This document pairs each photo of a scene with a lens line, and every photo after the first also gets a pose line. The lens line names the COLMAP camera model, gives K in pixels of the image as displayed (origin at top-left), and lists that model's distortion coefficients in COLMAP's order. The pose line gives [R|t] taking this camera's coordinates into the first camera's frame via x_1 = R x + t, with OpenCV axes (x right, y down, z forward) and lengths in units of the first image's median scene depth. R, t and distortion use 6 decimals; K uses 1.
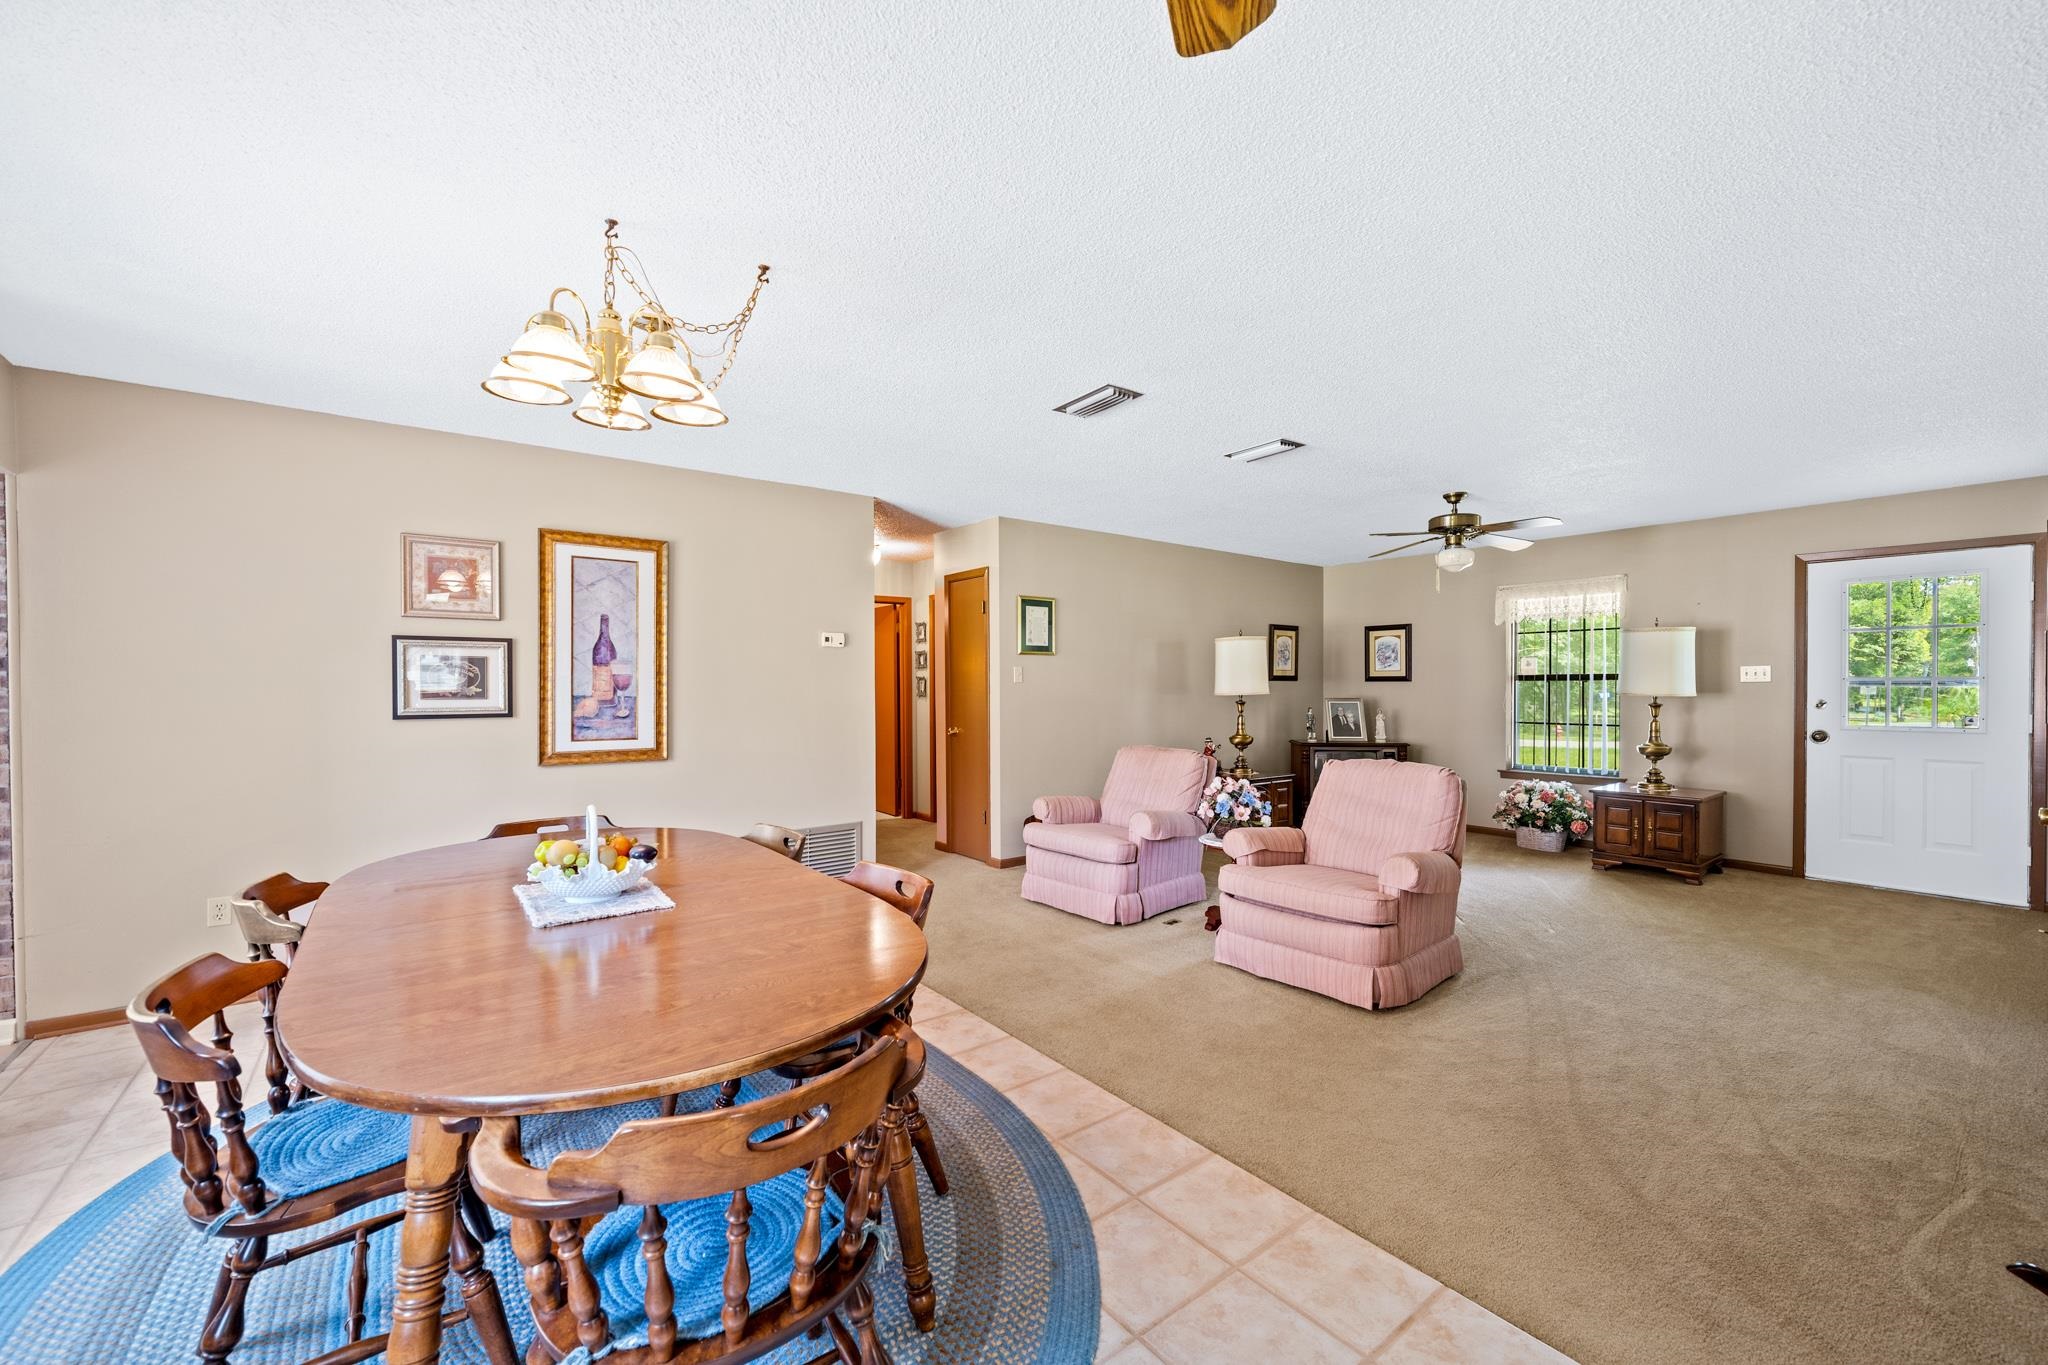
lens RADIAL K [[803.2, 0, 1032.6], [0, 803.2, 681.5], [0, 0, 1]] dist [0.002264, 0.000128]
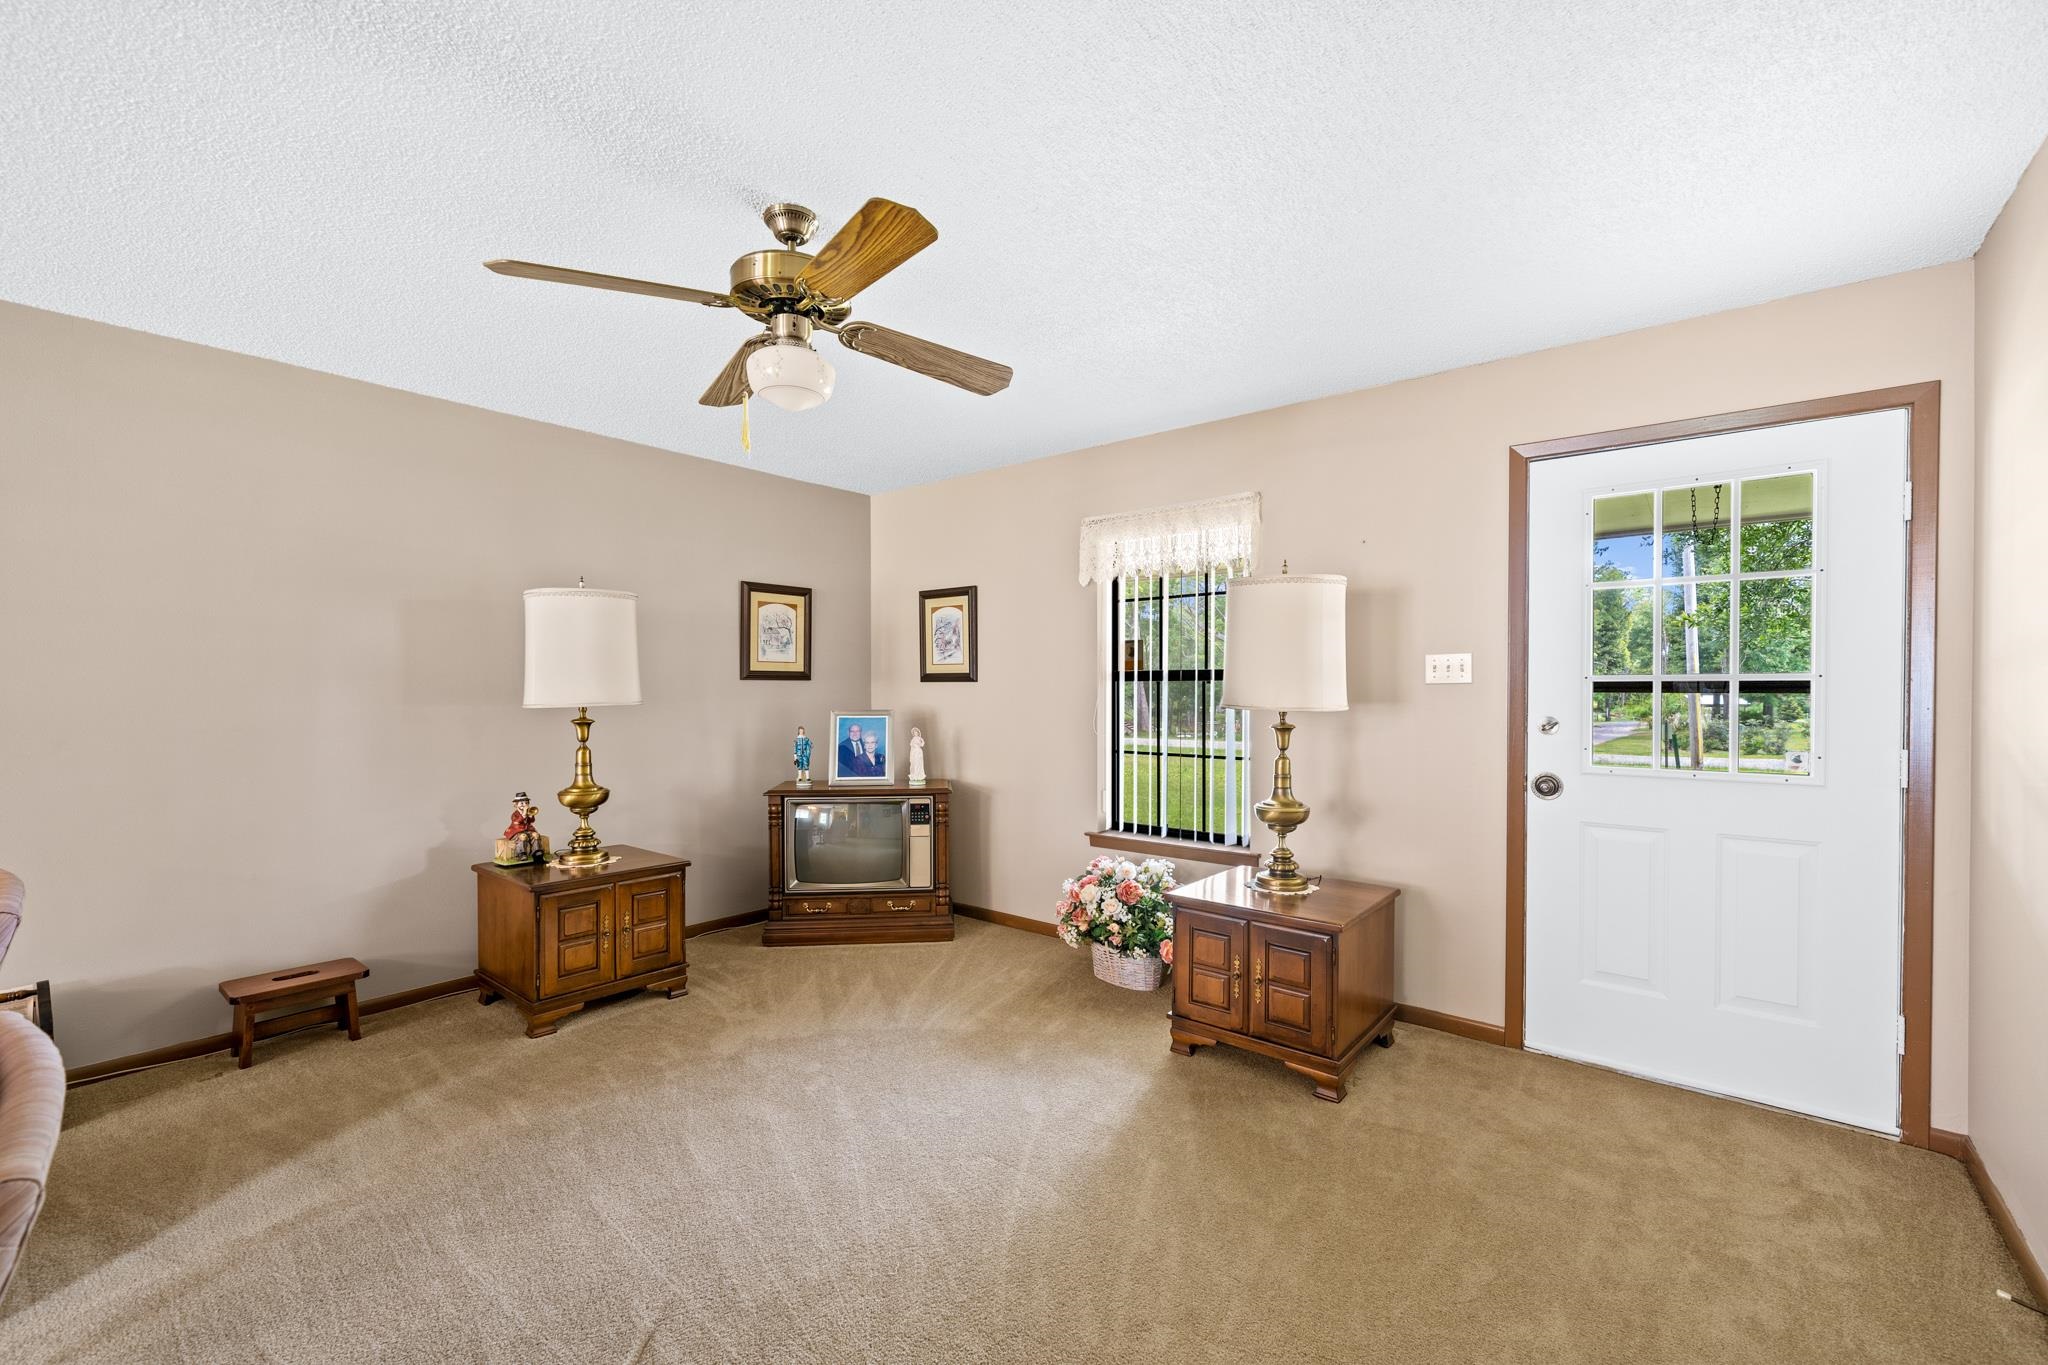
lens RADIAL K [[835.6, 0, 1028.5], [0, 835.6, 685.7], [0, 0, 1]] dist [0.003546, 0.000119]
pose [[0.976232, 0.001993, 0.216721, 0.491376], [-0.002590, 0.999994, 0.002471, 0.001436], [-0.216715, -0.002973, 0.976230, 0.502367]]
